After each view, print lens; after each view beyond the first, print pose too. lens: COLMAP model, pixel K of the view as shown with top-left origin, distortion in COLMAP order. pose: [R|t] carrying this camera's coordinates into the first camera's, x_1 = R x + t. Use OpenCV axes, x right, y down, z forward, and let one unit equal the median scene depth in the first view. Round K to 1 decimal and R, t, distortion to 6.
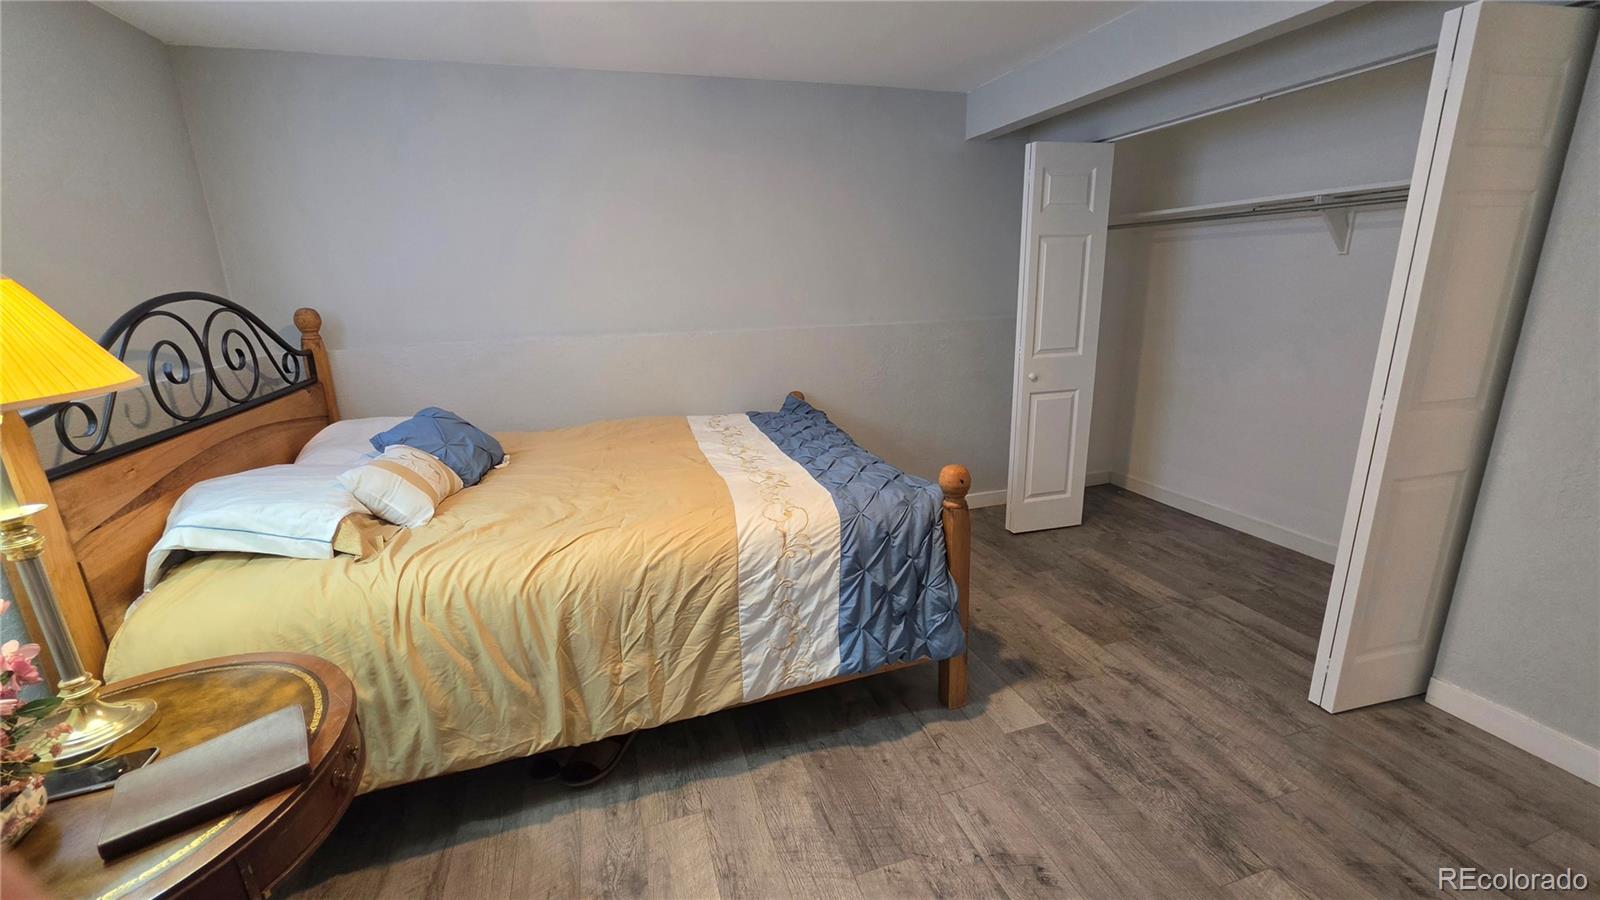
lens RADIAL K [[641.1, 0, 795.0], [0, 641.1, 442.2], [0, 0, 1]] dist [-0.002557, 0.000511]
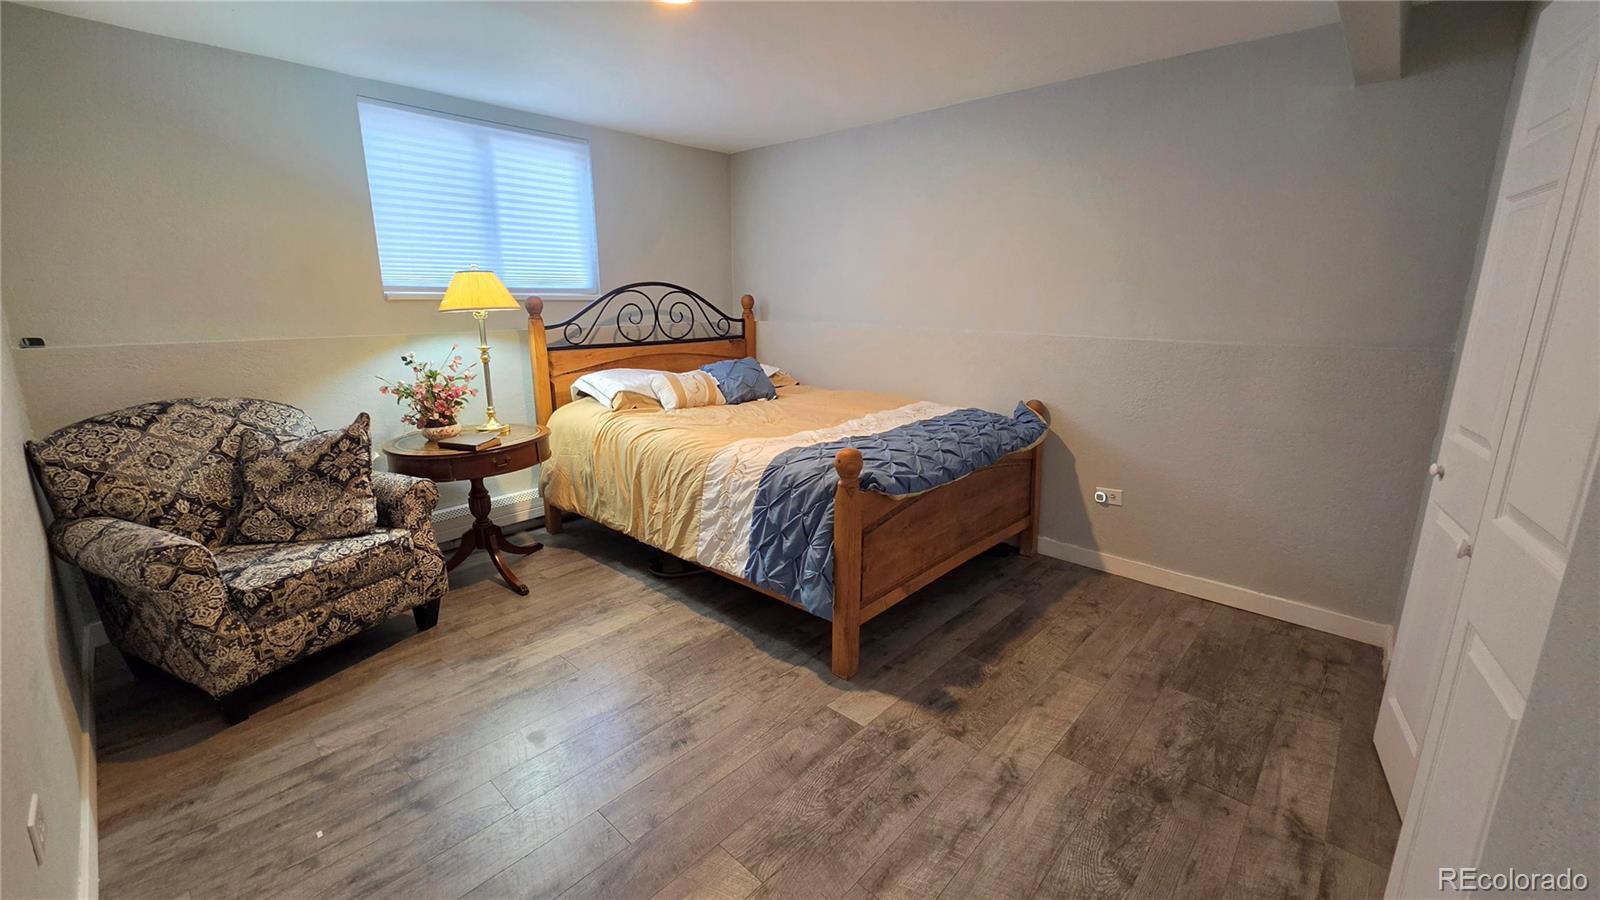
lens RADIAL K [[641.1, 0, 795.0], [0, 641.1, 442.2], [0, 0, 1]] dist [-0.002557, 0.000511]
pose [[0.495521, 0.221596, -0.839853, 1.206093], [-0.234763, 0.965091, 0.116128, -0.084825], [0.836268, 0.139623, 0.530246, 0.366167]]
